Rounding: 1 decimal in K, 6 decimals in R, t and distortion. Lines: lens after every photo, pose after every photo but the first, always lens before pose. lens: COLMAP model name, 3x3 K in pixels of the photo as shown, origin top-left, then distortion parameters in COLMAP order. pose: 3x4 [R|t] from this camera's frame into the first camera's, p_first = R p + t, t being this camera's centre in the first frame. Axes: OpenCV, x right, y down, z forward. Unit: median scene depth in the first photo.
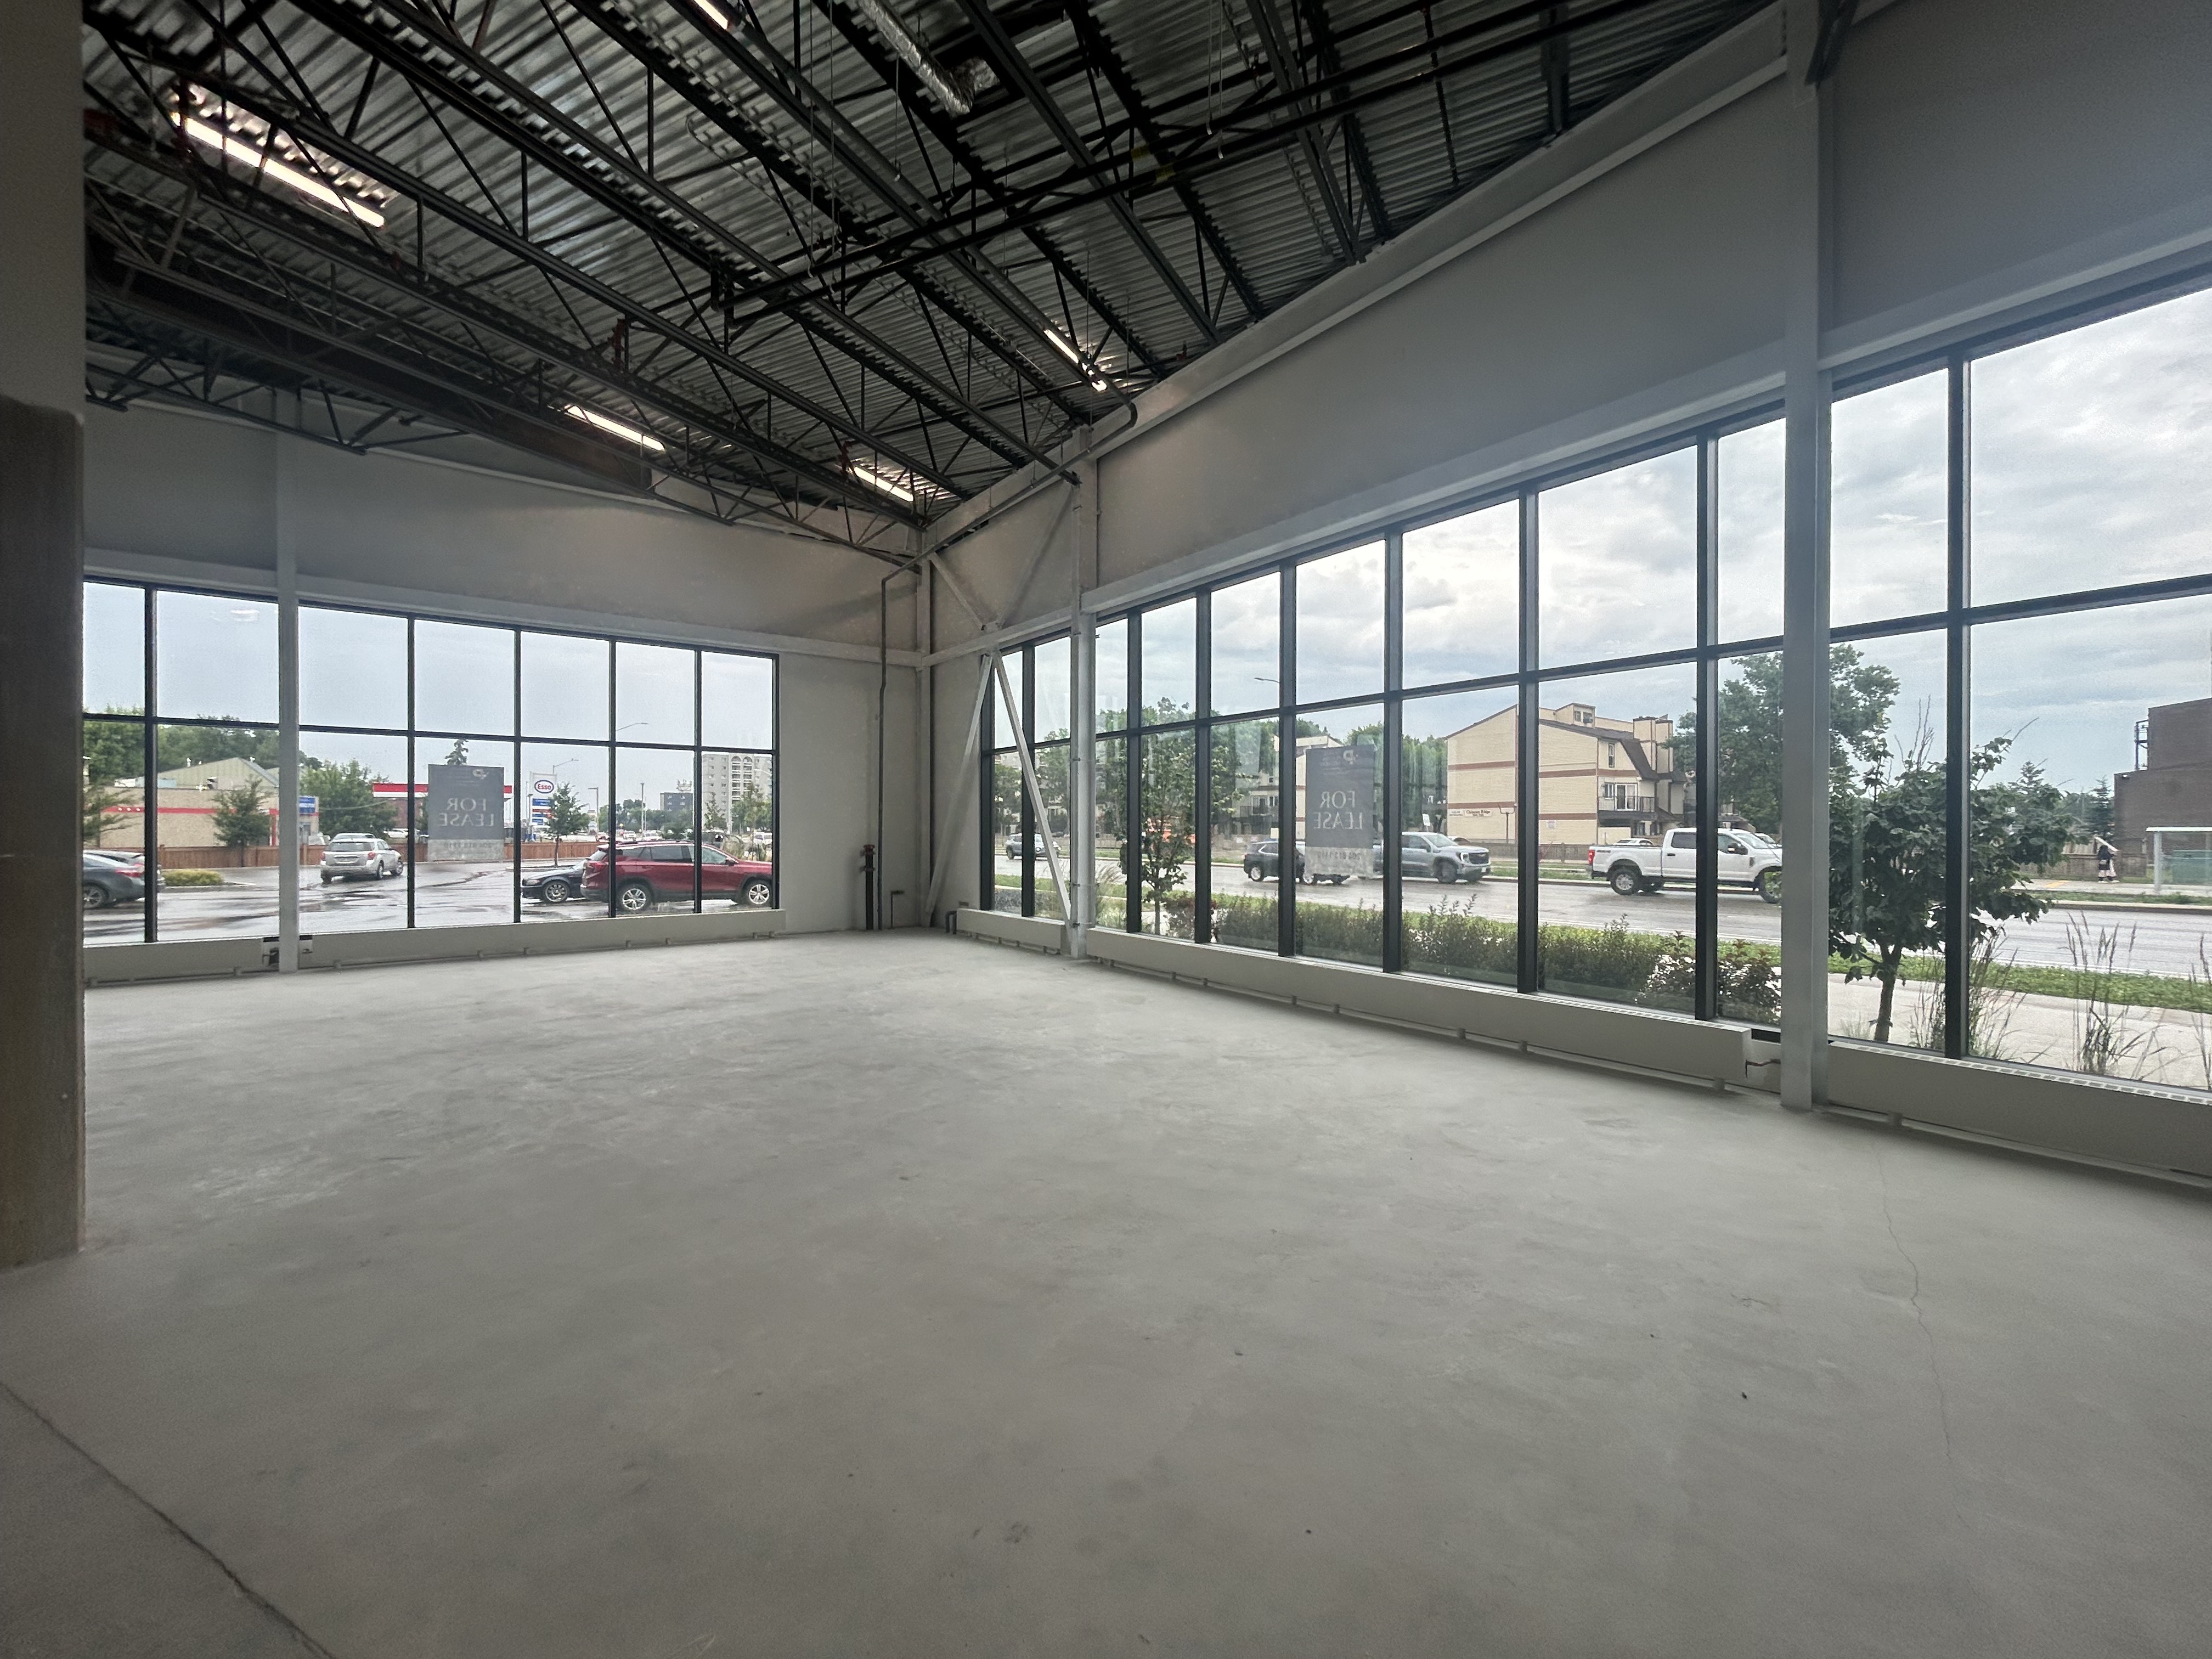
lens RADIAL K [[889.5, 0, 1109.0], [0, 889.5, 811.2], [0, 0, 1]] dist [-0.000536, -0.000004]
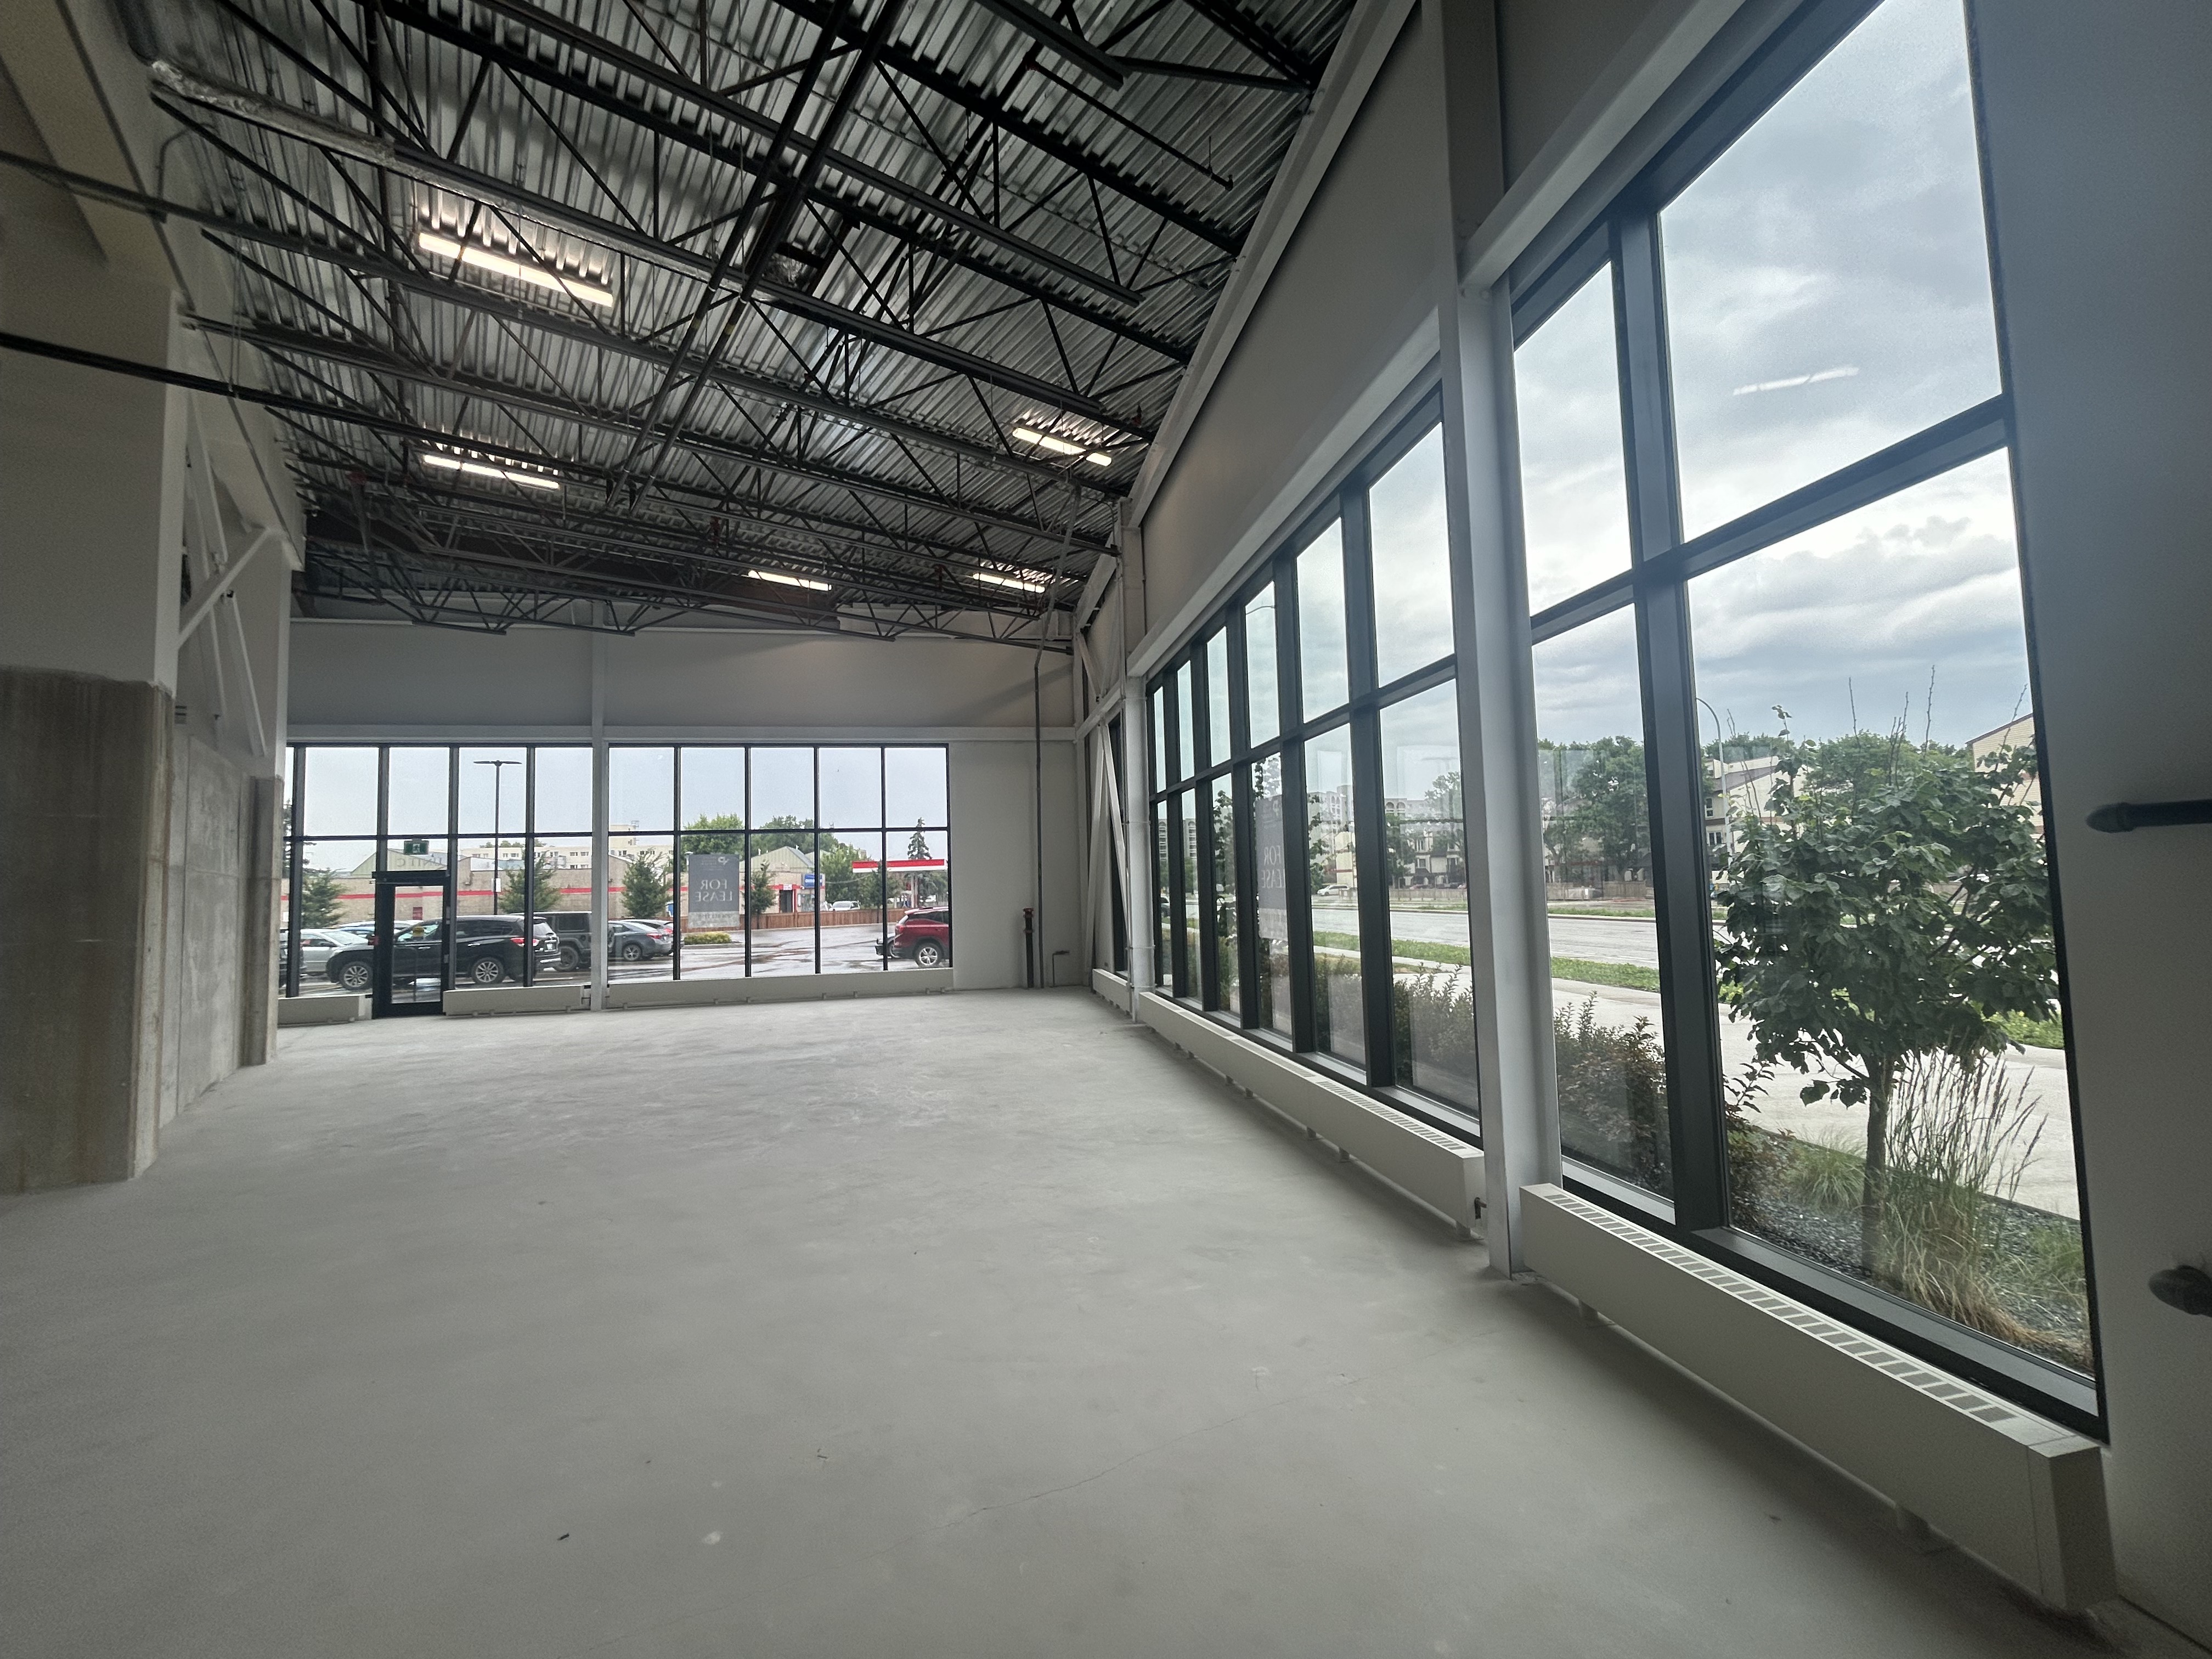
lens RADIAL K [[884.2, 0, 1106.0], [0, 884.2, 829.5], [0, 0, 1]] dist [-0.001549, -0.000272]
pose [[0.896761, -0.056603, -0.438880, 0.315152], [0.038619, 0.998012, -0.049806, -0.001490], [0.440826, 0.027715, 0.897165, 0.076723]]
